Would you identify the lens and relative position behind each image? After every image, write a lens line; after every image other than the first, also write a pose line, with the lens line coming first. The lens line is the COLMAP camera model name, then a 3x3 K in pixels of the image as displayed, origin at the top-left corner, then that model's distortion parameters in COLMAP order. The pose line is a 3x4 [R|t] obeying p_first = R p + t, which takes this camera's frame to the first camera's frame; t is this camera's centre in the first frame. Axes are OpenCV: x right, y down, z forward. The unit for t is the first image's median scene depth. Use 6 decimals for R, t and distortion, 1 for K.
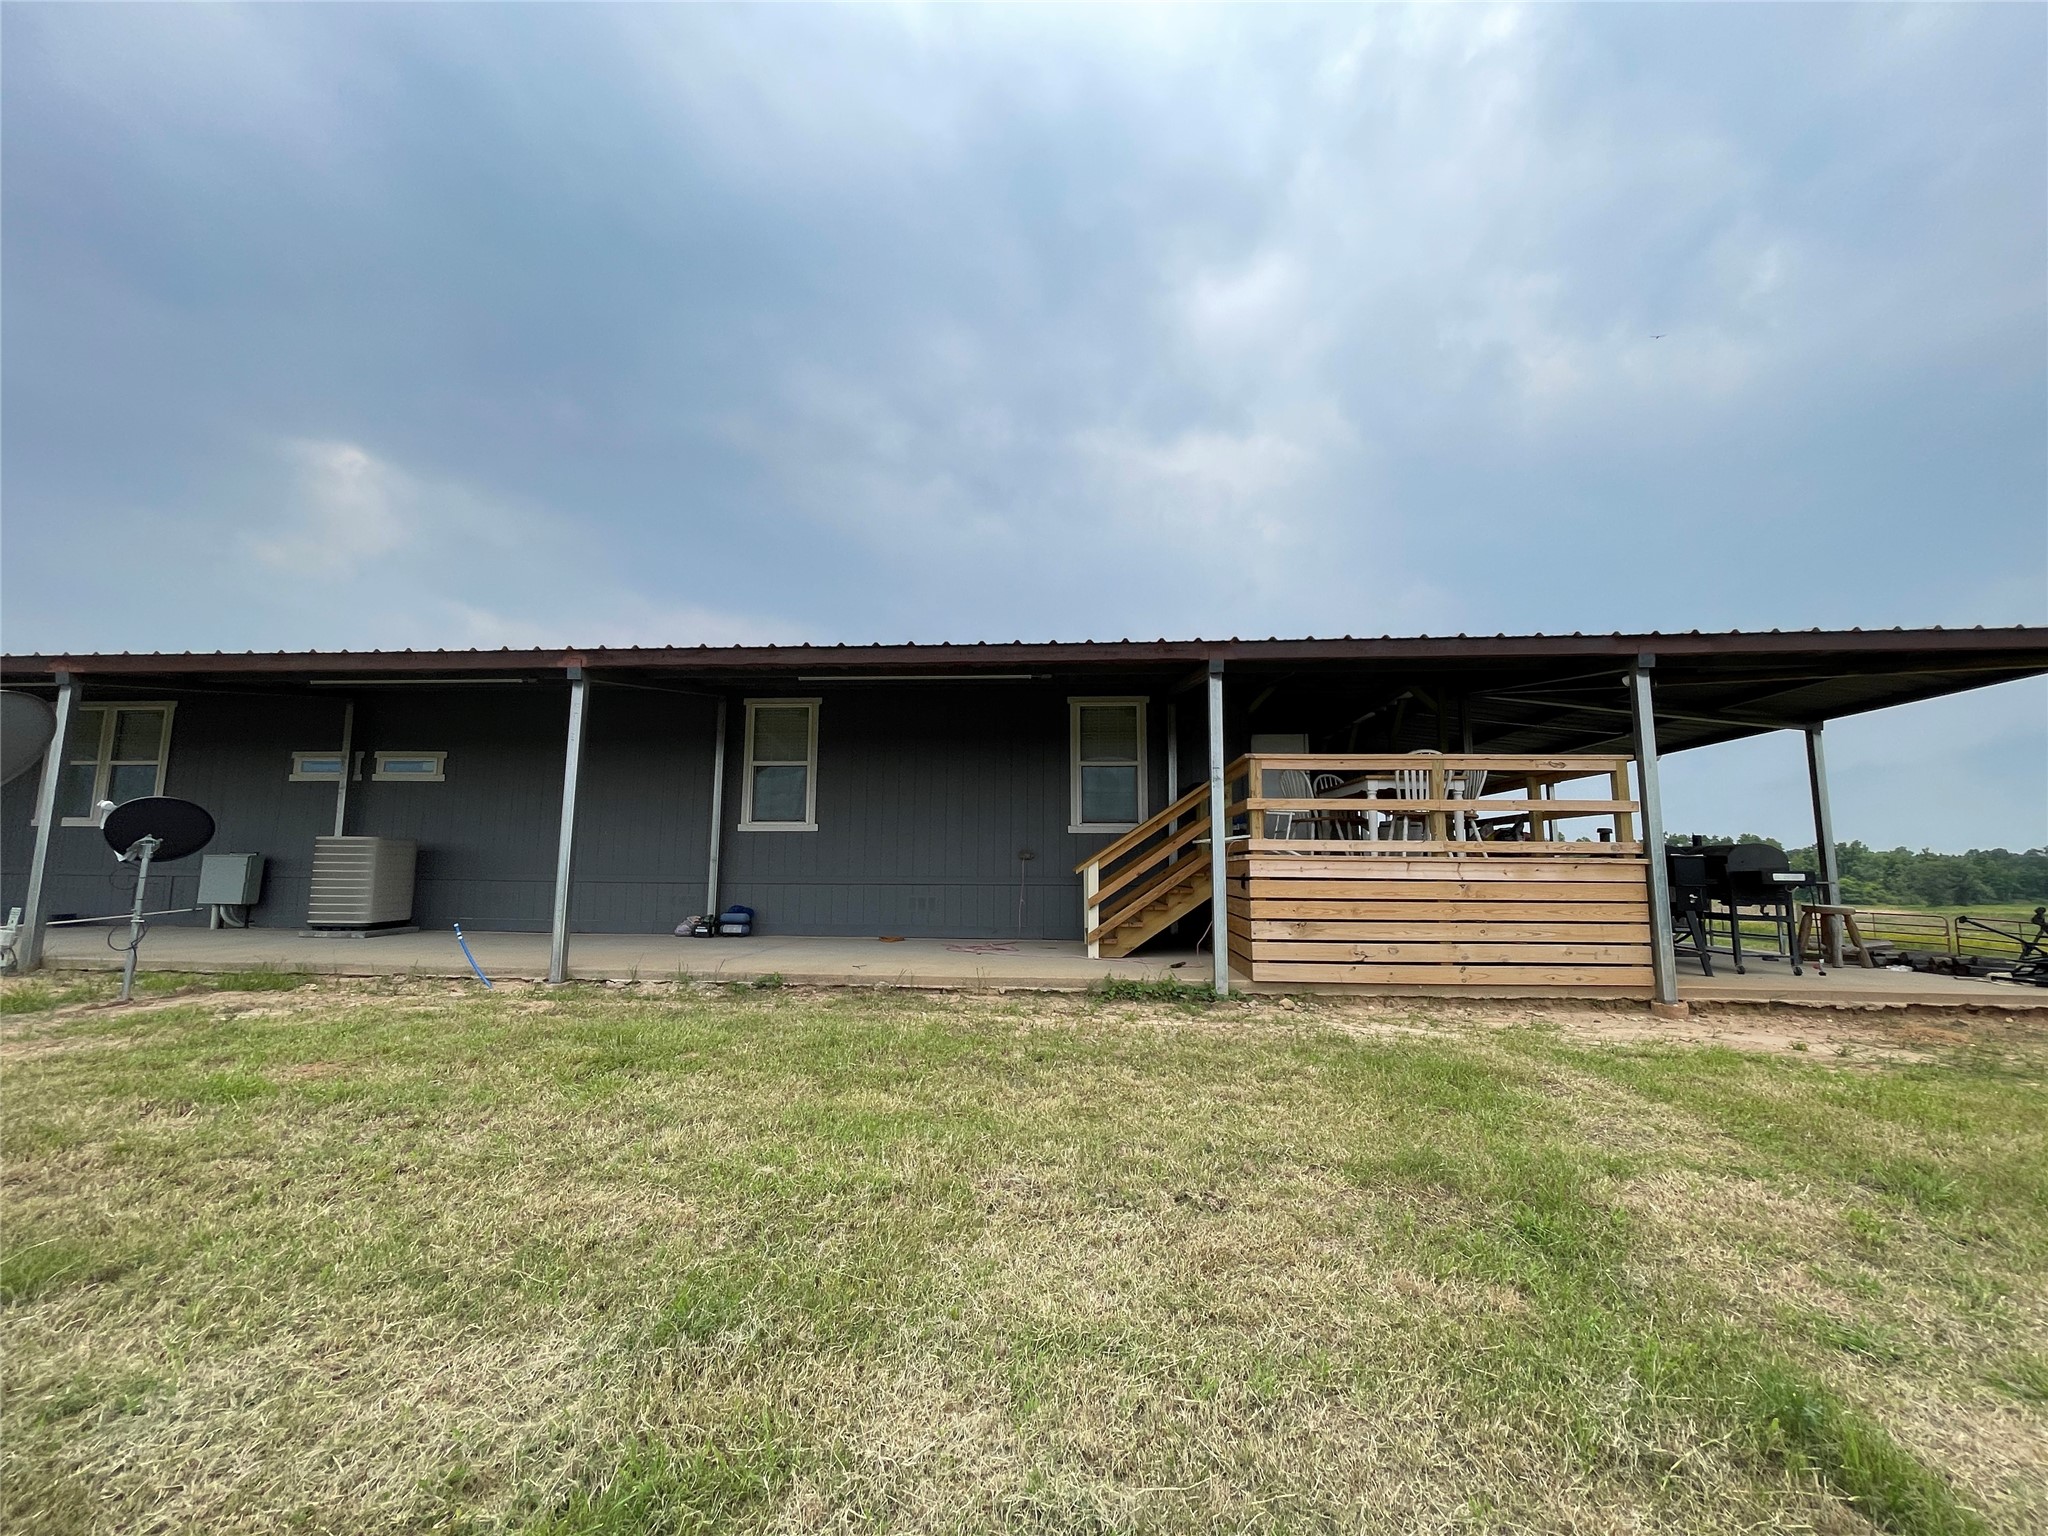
lens RADIAL K [[823.8, 0, 1024.0], [0, 823.8, 768.0], [0, 0, 1]] dist [-0.017269, 0.010513]
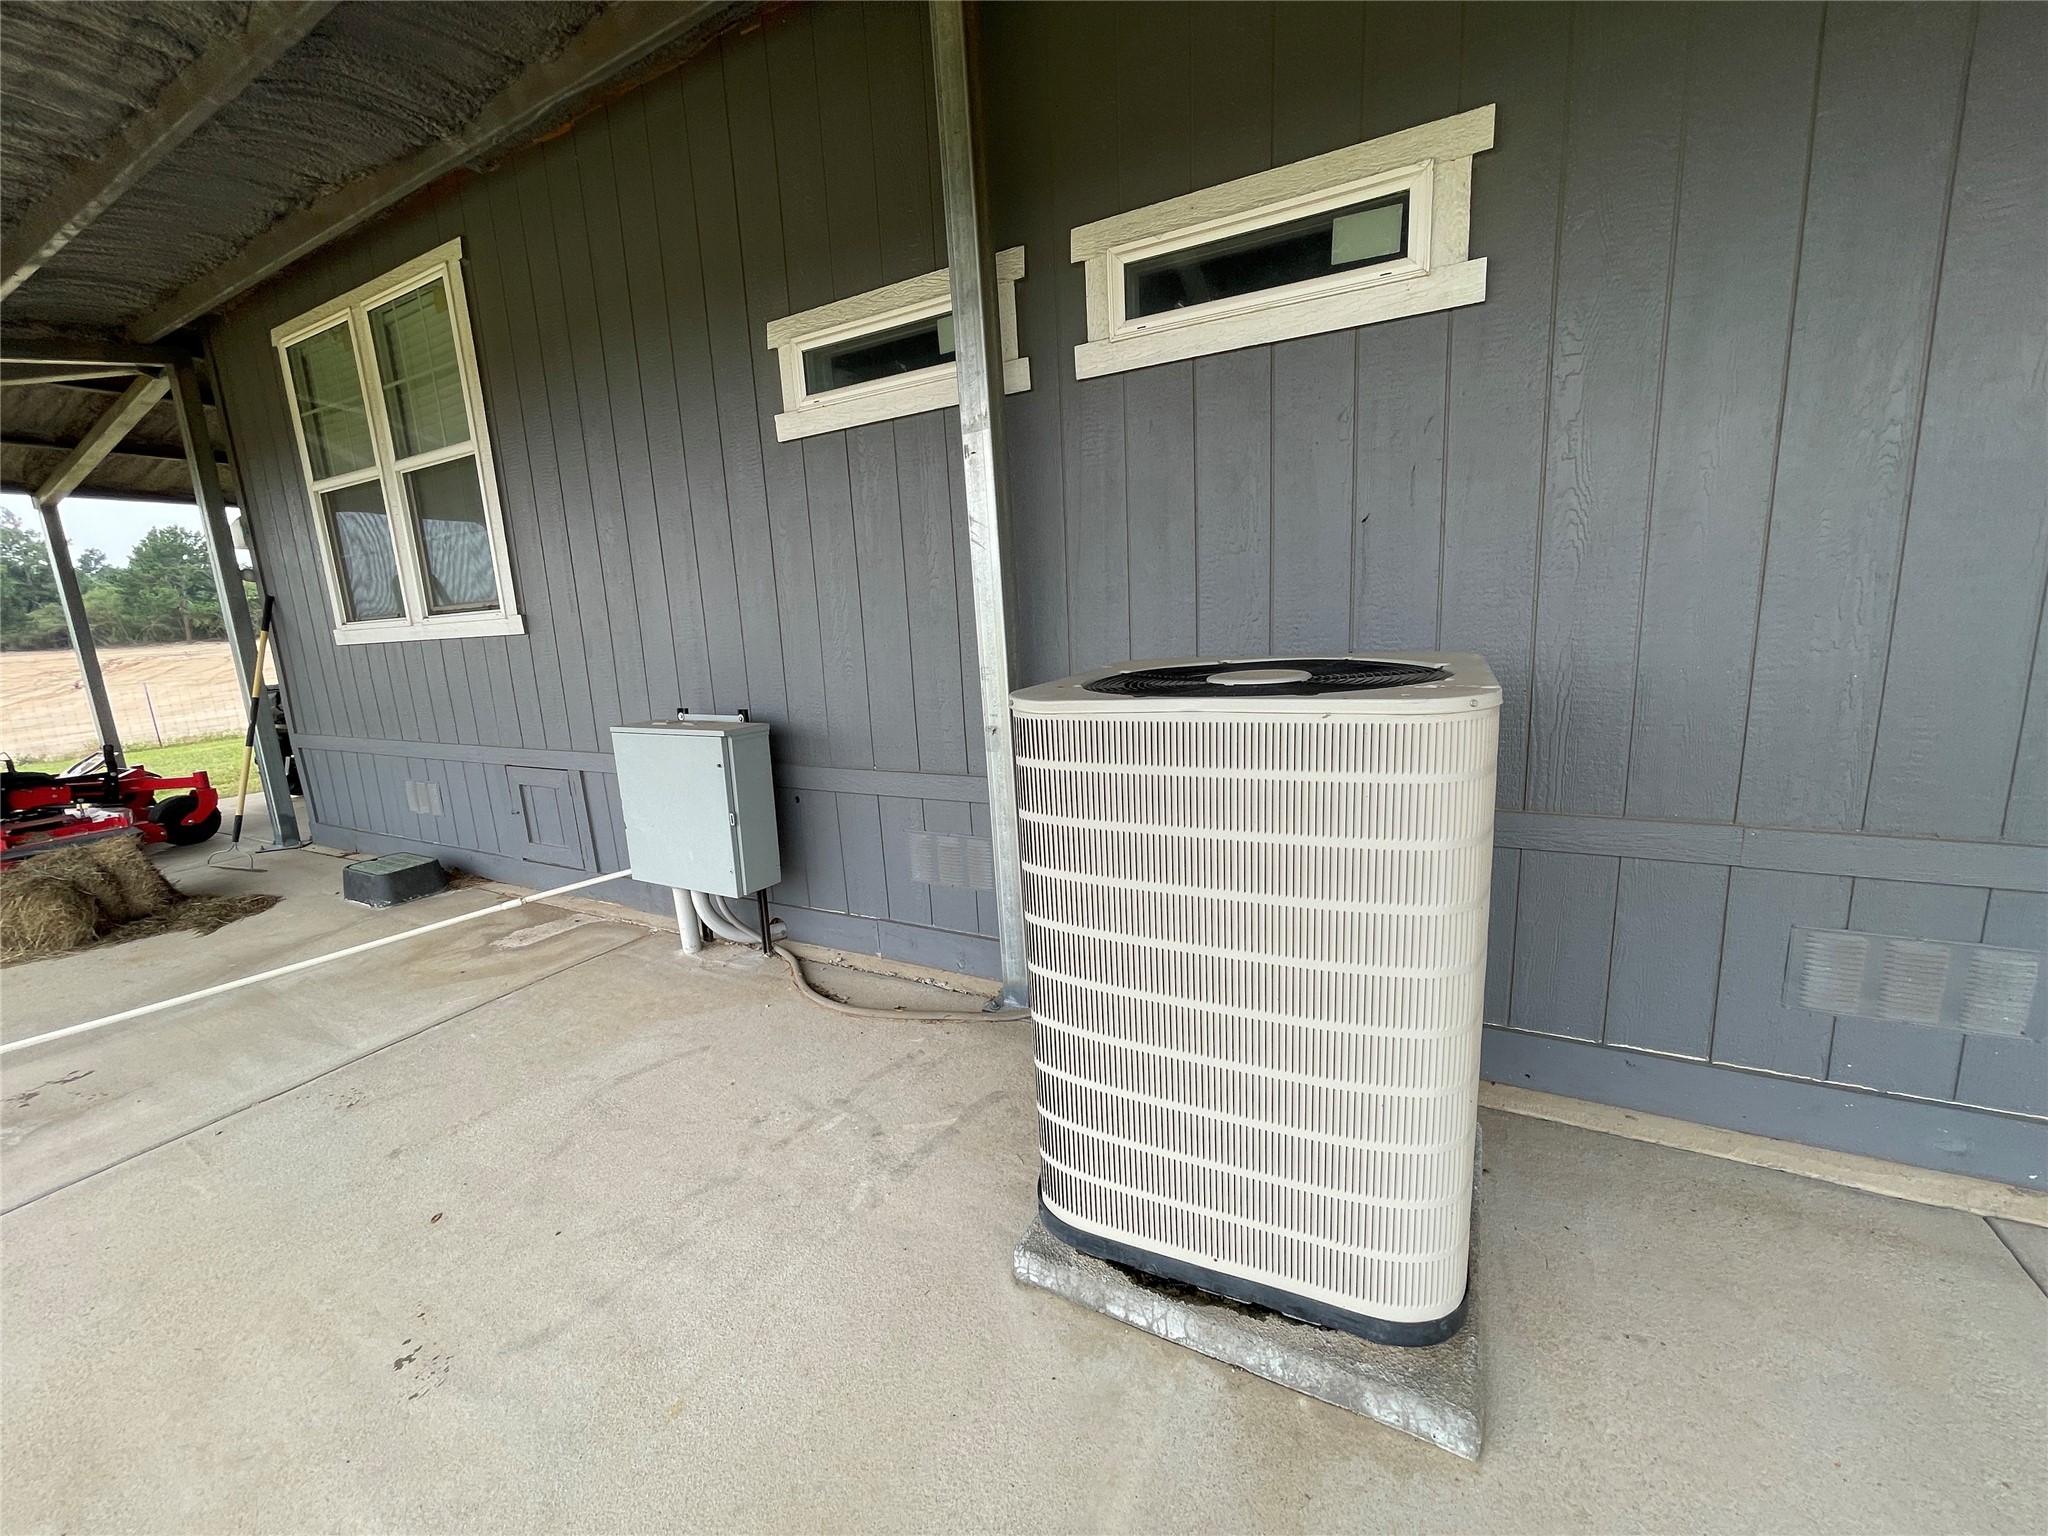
lens RADIAL K [[823.8, 0, 1024.0], [0, 823.8, 768.0], [0, 0, 1]] dist [-0.017269, 0.010513]
pose [[0.903880, 0.024867, -0.427063, -0.062703], [0.113671, 0.948459, 0.295812, 0.004136], [0.412408, -0.315923, 0.854466, 0.068117]]
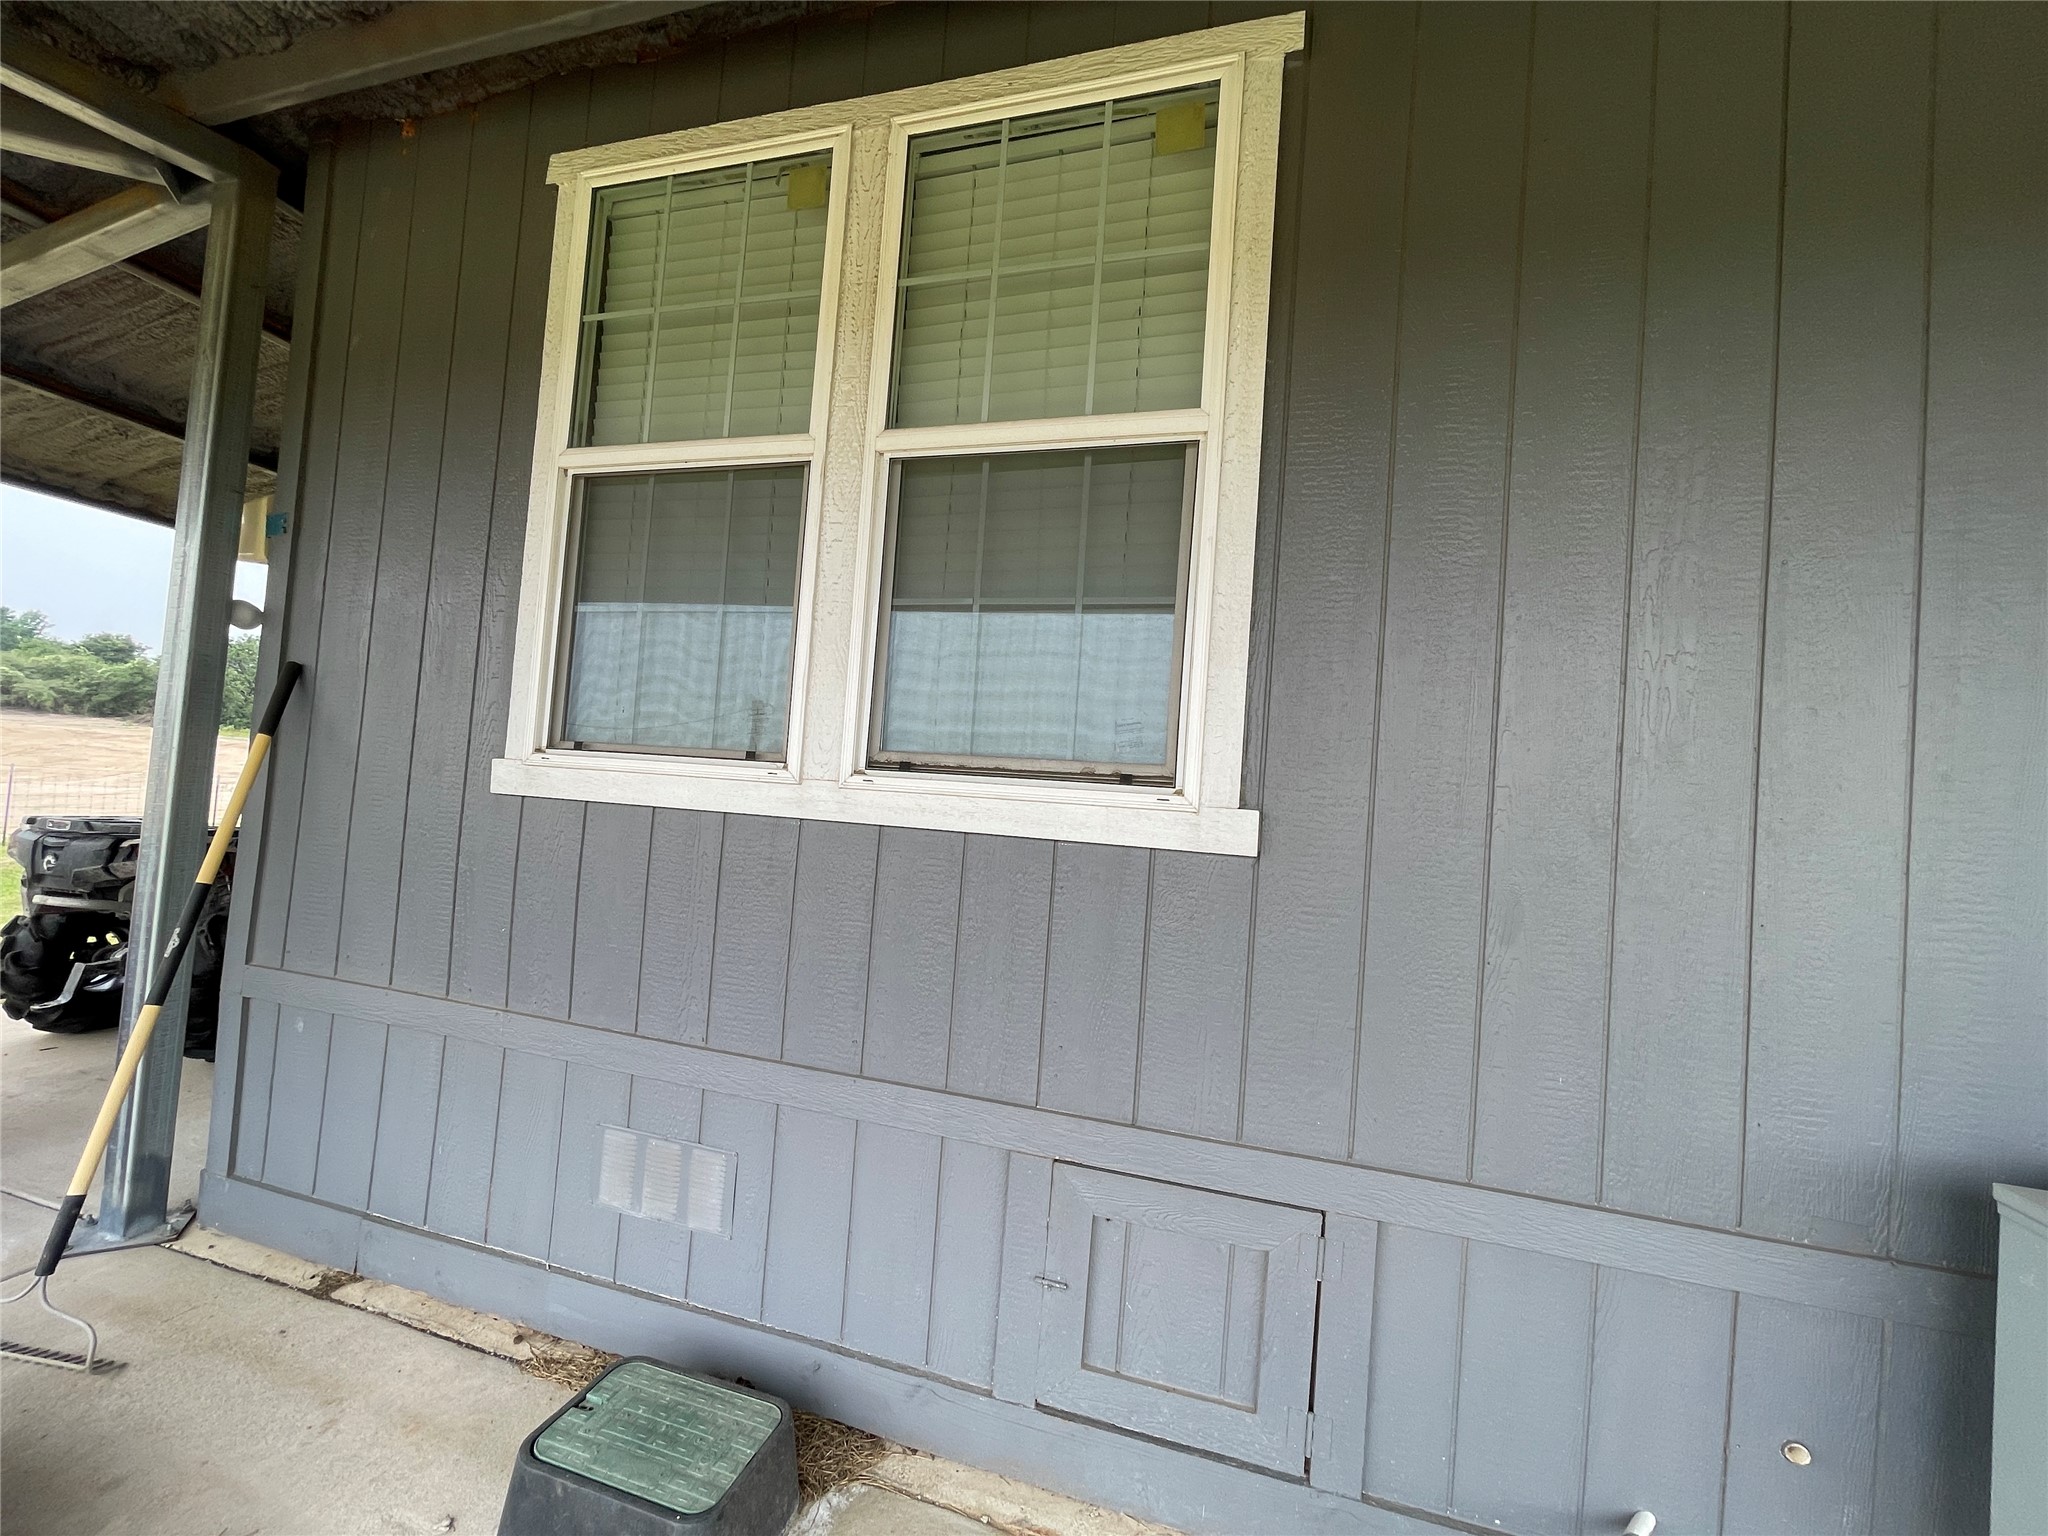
lens RADIAL K [[823.8, 0, 1024.0], [0, 823.8, 768.0], [0, 0, 1]] dist [-0.017269, 0.010513]
pose [[0.975275, 0.054077, -0.214276, -0.094460], [-0.036046, 0.995540, 0.087180, 0.003992], [0.218035, -0.077300, 0.972875, 0.075437]]
